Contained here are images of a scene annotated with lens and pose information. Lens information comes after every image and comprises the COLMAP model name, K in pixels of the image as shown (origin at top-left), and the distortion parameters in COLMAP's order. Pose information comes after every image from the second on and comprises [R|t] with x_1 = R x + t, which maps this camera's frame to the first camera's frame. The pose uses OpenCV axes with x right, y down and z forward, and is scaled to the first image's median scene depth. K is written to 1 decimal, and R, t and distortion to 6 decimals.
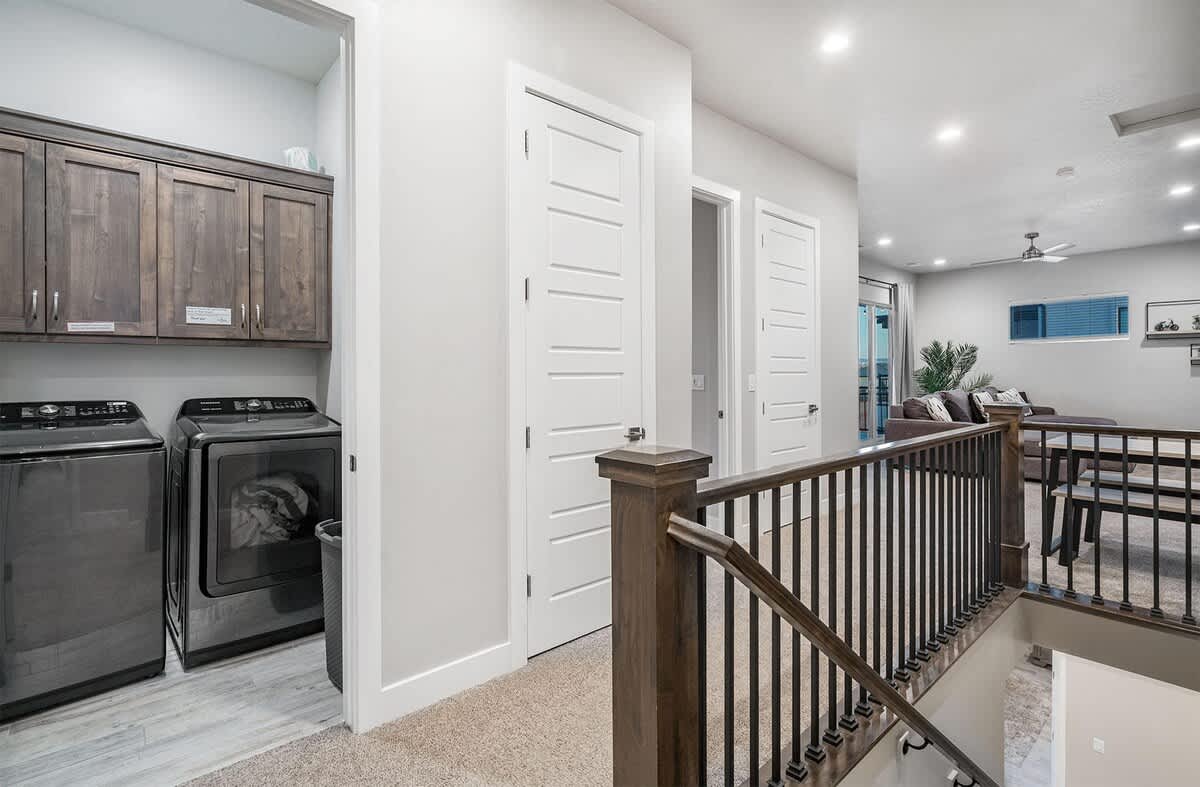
lens RADIAL K [[547.3, 0, 597.6], [0, 547.3, 373.3], [0, 0, 1]] dist [0.000440, 0.000084]
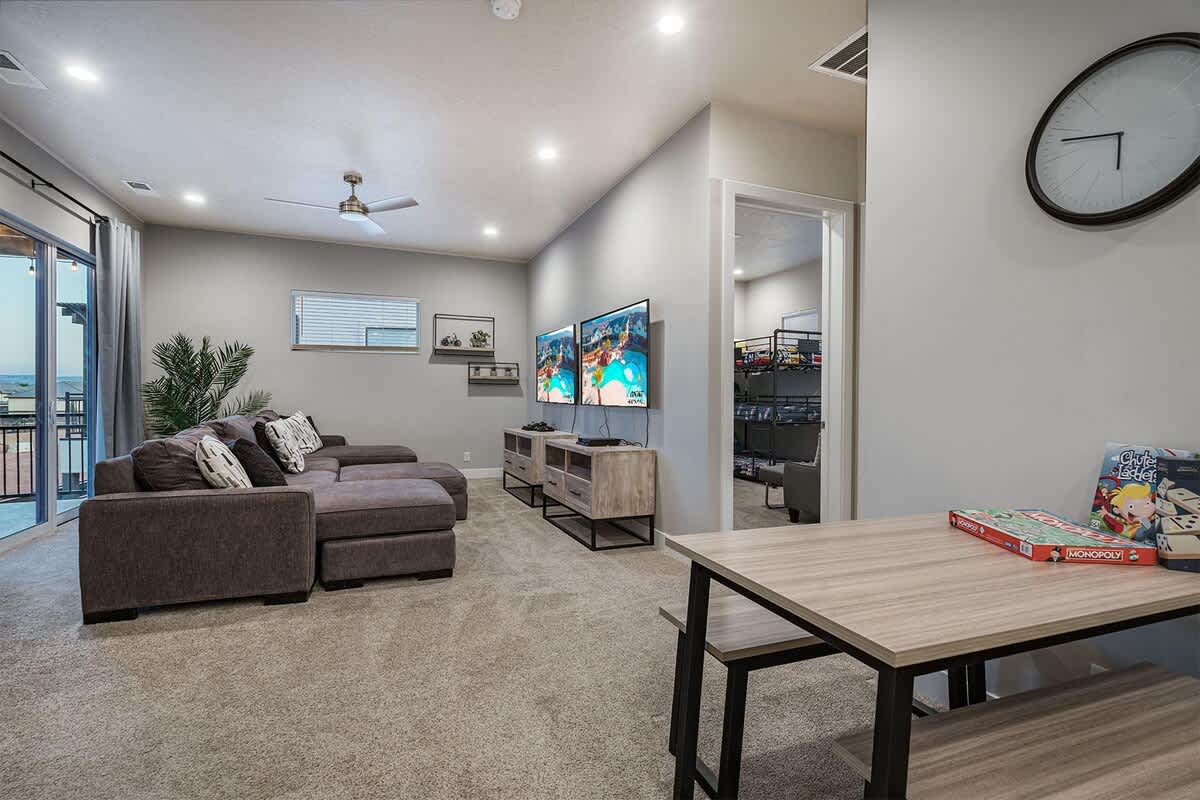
lens RADIAL K [[554.0, 0, 595.9], [0, 554.0, 400.4], [0, 0, 1]] dist [0.000110, 0.000953]
pose [[0.327842, -0.000018, 0.944733, 0.211399], [-0.010011, 0.999944, 0.003493, 0.006515], [-0.944680, -0.010603, 0.327823, 0.408136]]
